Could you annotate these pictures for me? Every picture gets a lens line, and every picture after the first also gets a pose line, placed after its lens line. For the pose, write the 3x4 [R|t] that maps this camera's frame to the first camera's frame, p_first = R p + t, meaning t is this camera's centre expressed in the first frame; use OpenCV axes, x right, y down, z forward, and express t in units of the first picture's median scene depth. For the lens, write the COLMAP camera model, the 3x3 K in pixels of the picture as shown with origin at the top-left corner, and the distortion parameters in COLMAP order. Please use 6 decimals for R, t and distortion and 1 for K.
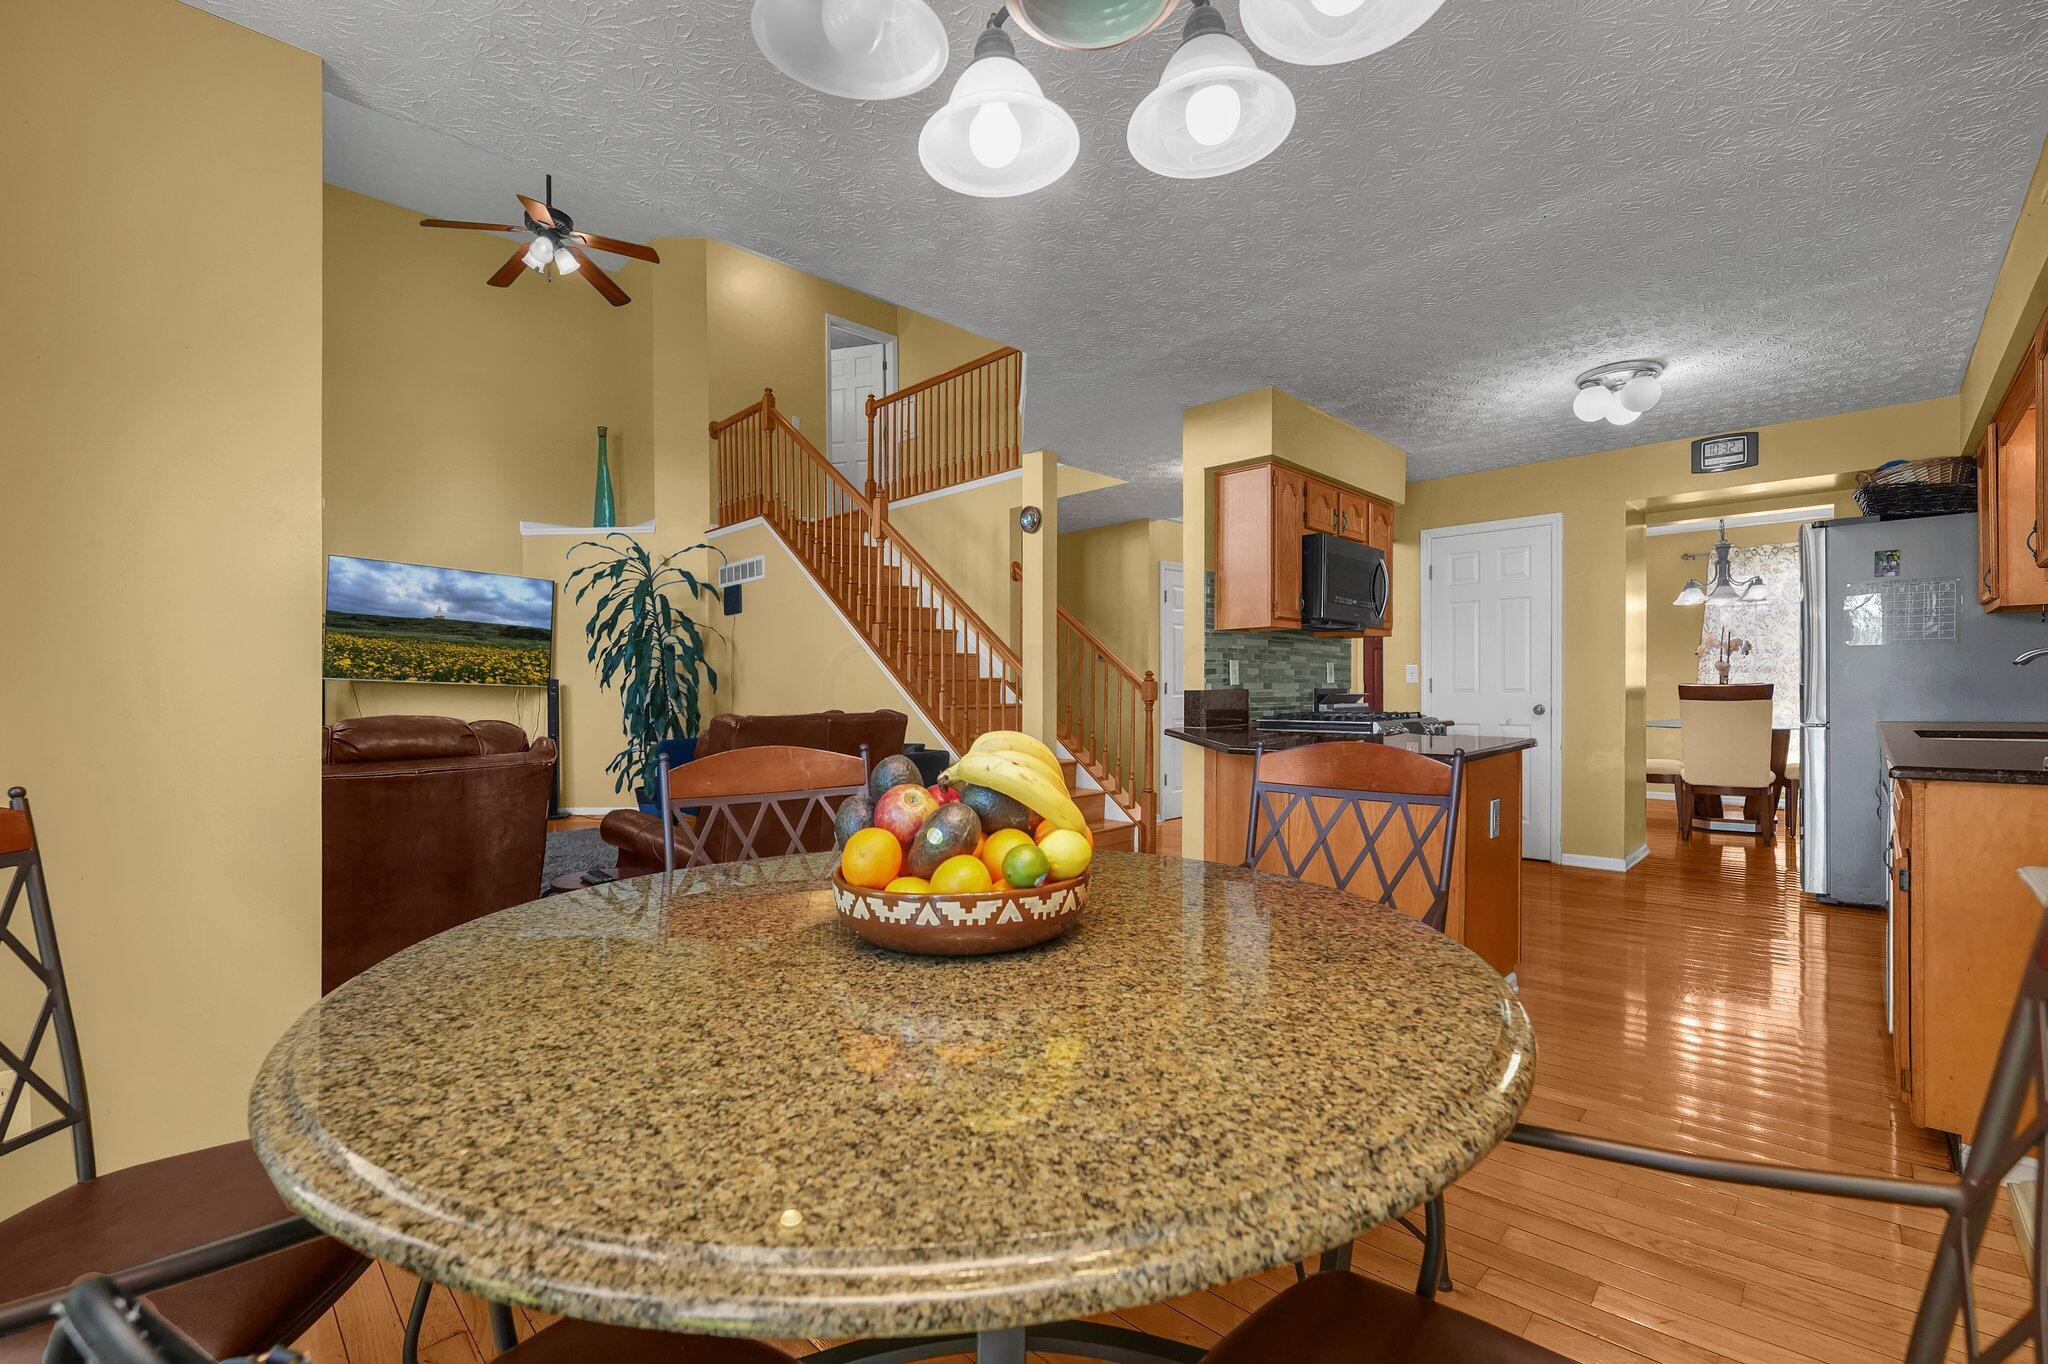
lens RADIAL K [[911.4, 0, 1021.9], [0, 911.4, 689.9], [0, 0, 1]] dist [-0.000130, -0.000033]
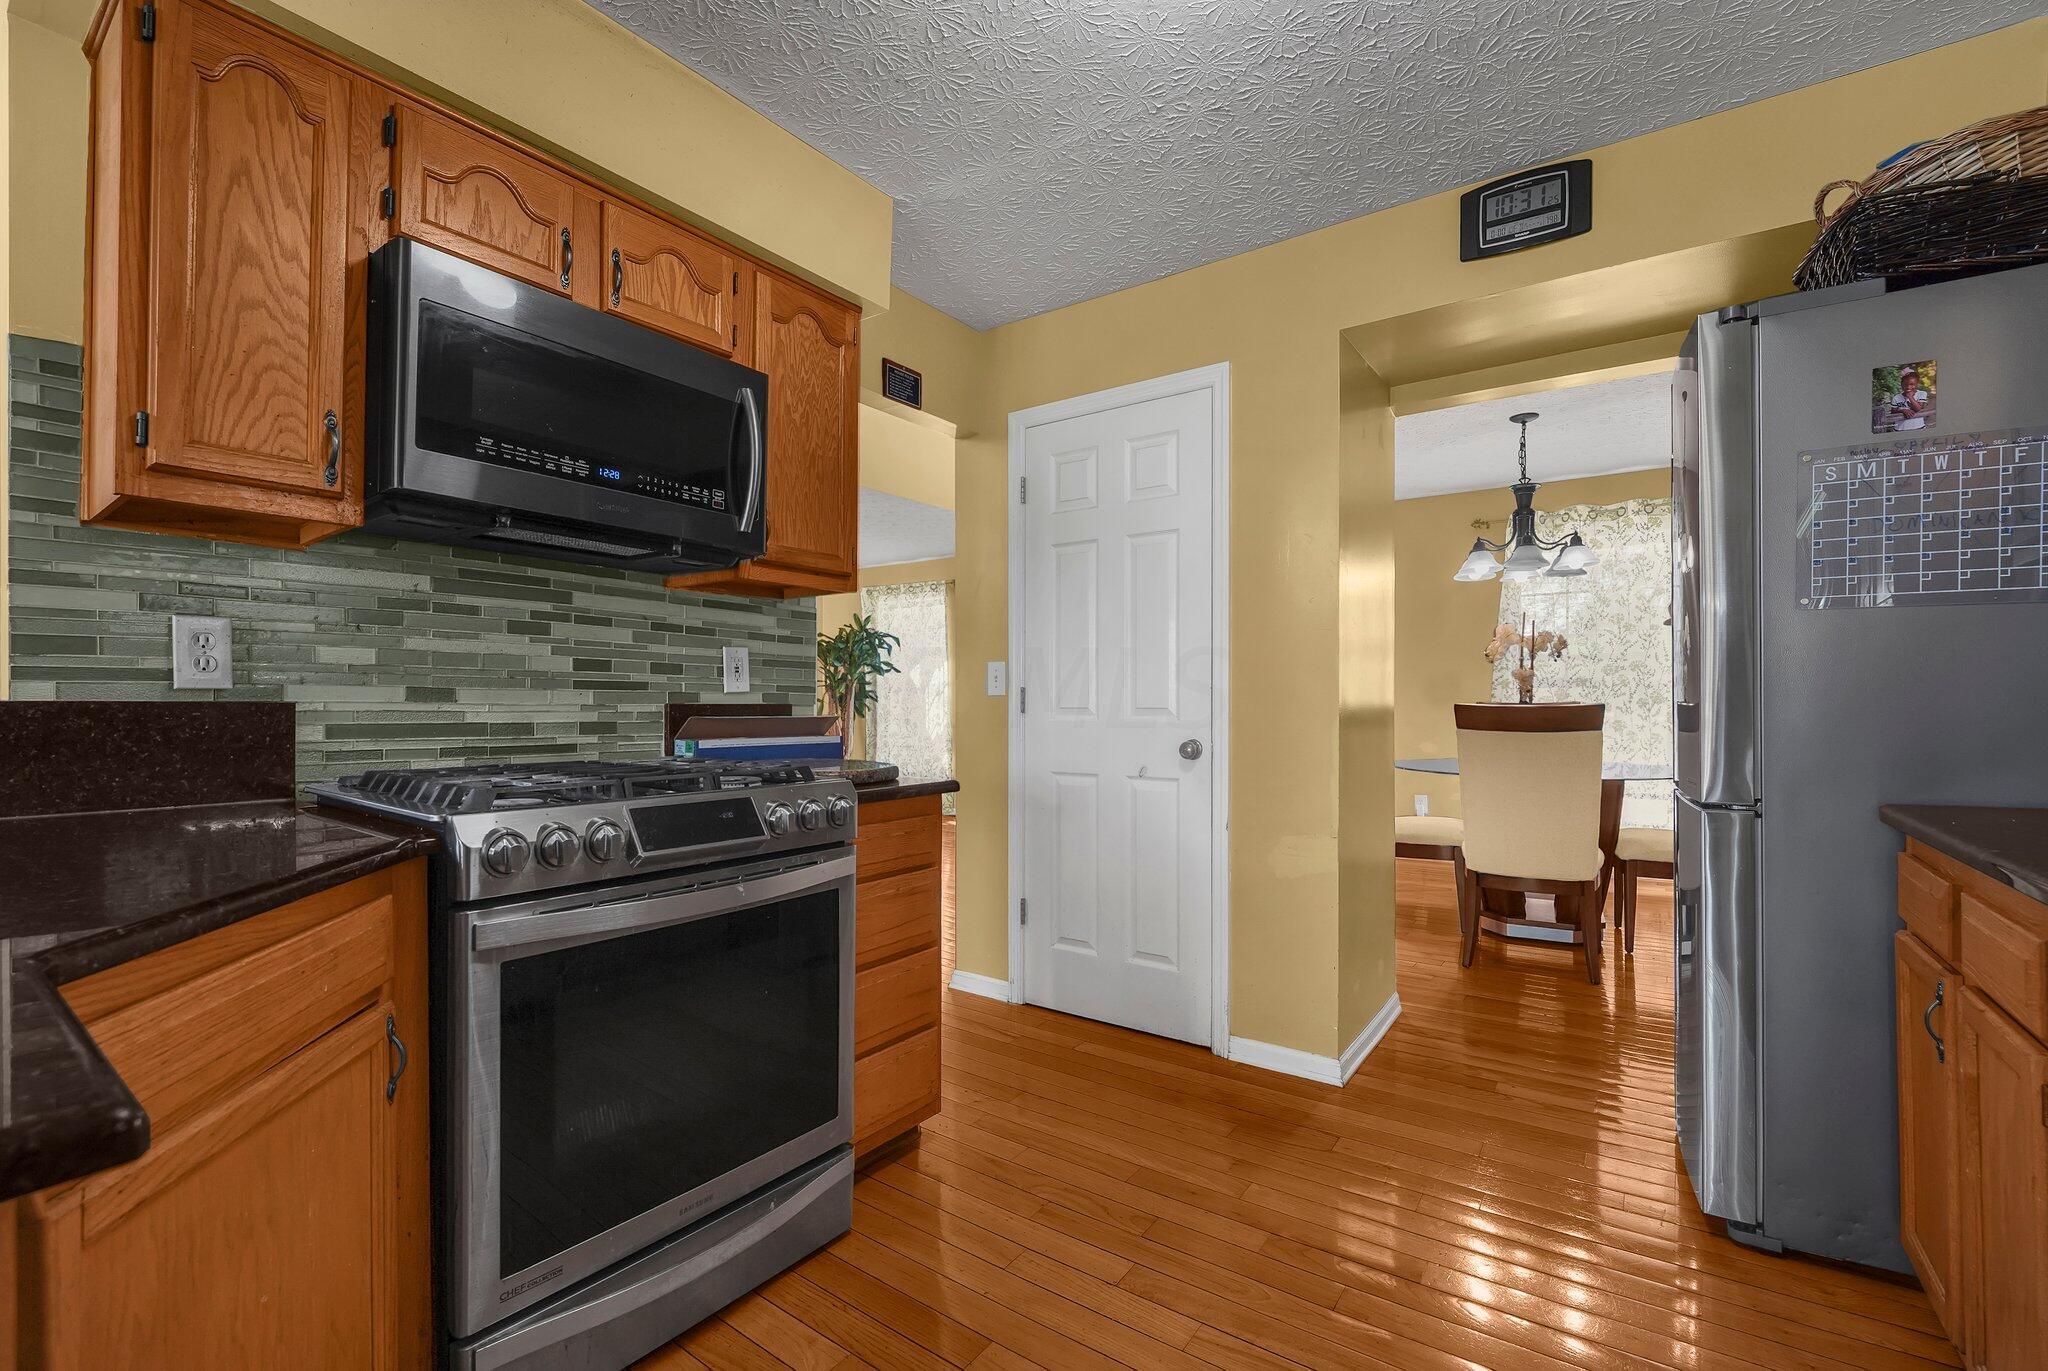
lens RADIAL K [[877.6, 0, 1025.7], [0, 877.6, 690.5], [0, 0, 1]] dist [0.000581, 0.000056]
pose [[0.990852, 0.010524, 0.134543, 0.366286], [-0.008652, 0.999858, -0.014491, -0.003273], [-0.134676, 0.013194, 0.990802, 0.471769]]
